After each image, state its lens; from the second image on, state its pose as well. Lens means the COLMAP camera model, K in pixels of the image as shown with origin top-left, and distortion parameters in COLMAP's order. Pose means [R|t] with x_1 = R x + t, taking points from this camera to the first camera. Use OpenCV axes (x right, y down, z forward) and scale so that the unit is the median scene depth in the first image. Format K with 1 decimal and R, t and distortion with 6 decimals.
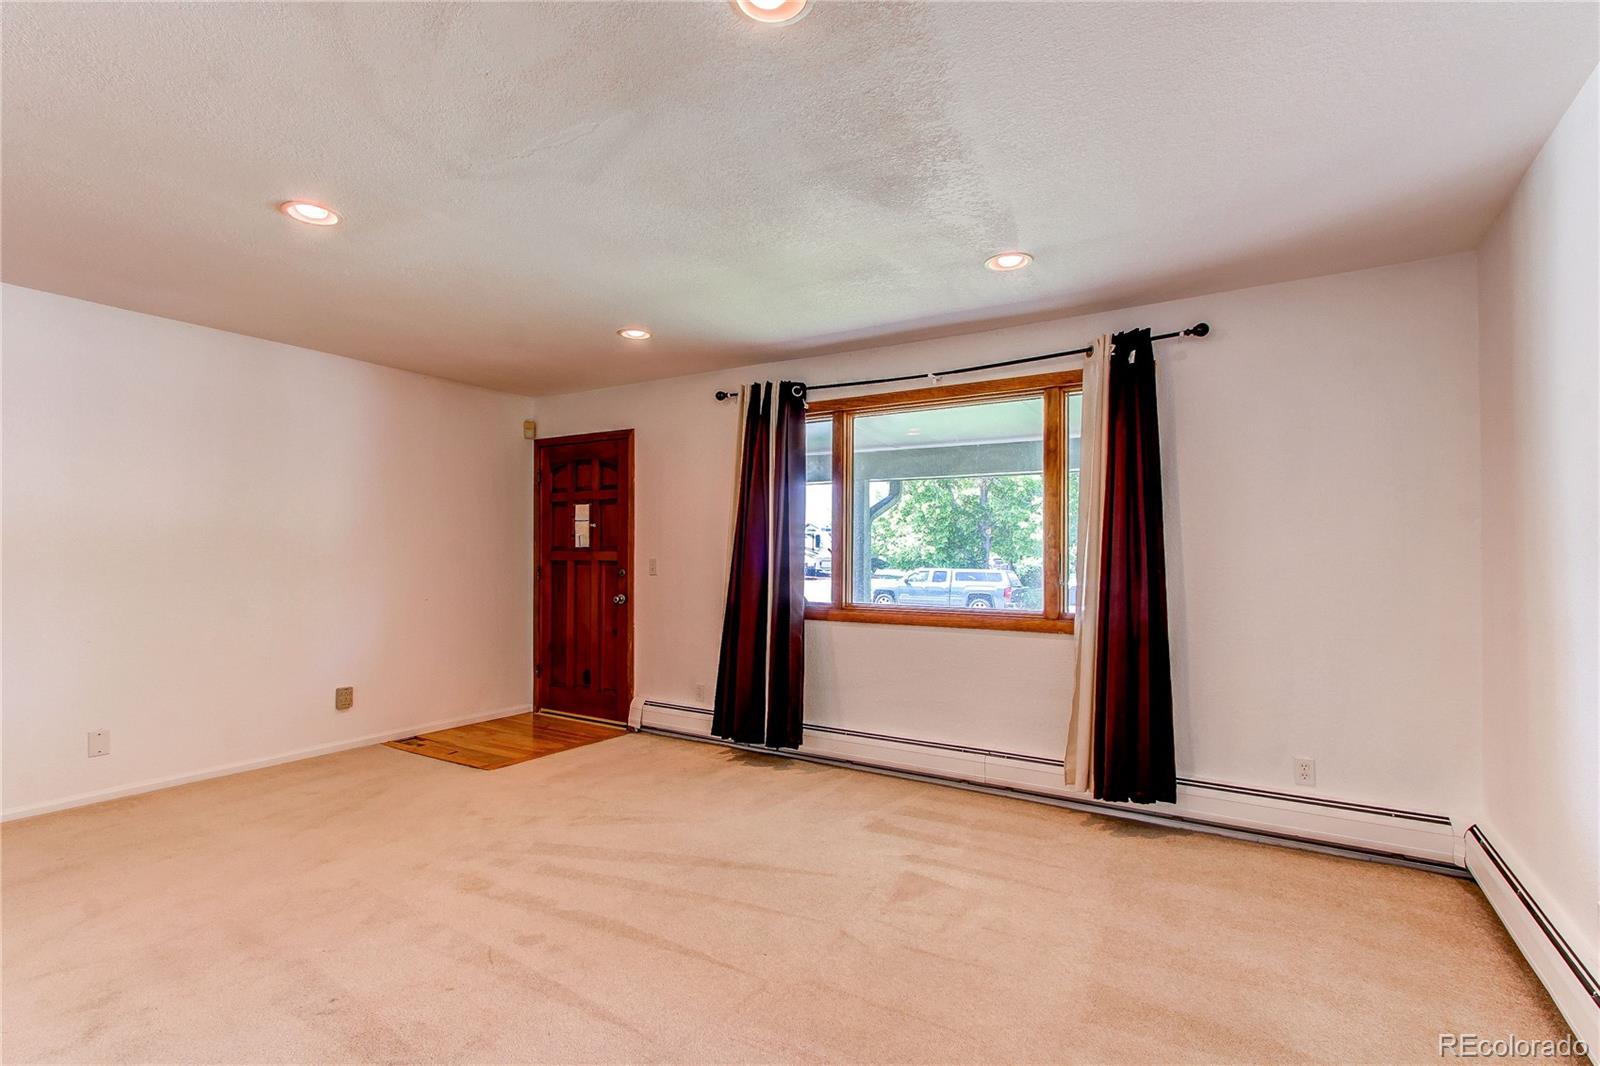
lens RADIAL K [[743.0, 0, 793.8], [0, 743.0, 549.3], [0, 0, 1]] dist [-0.004597, -0.000271]
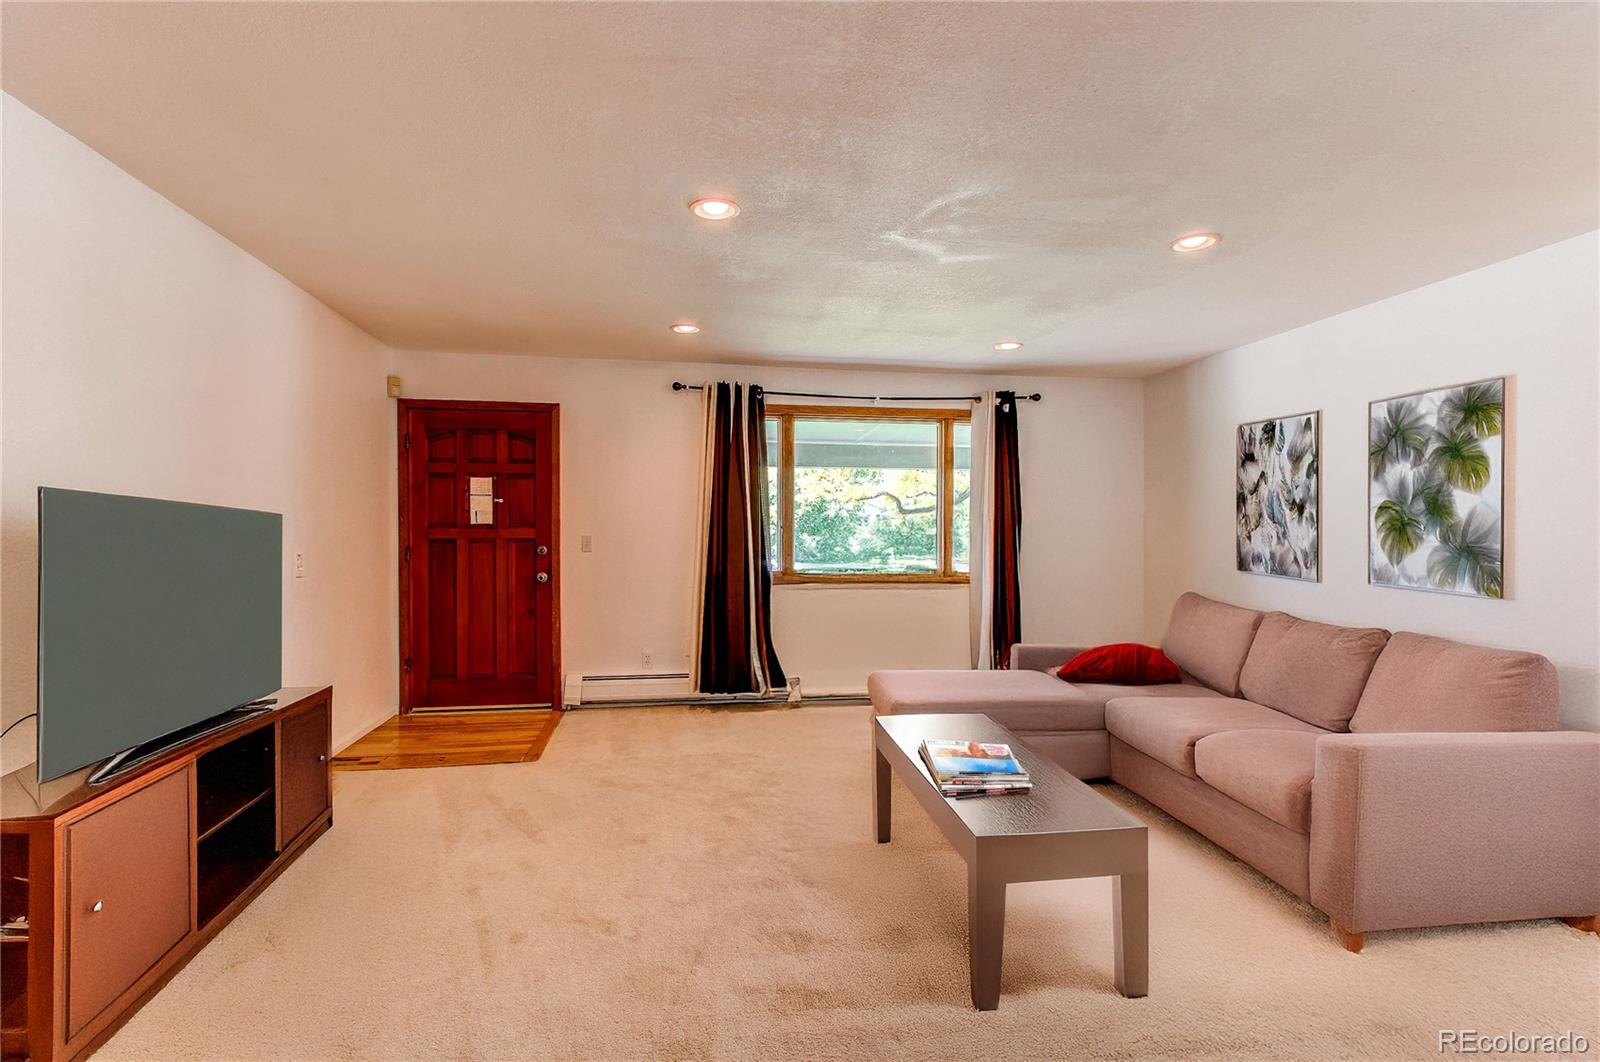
lens RADIAL K [[743.0, 0, 795.2], [0, 743.0, 520.1], [0, 0, 1]] dist [-0.004597, -0.000271]
pose [[0.755159, 0.000726, 0.655541, -0.625565], [-0.003095, 0.999992, 0.002458, -0.011617], [-0.655534, -0.003885, 0.755156, 0.053375]]
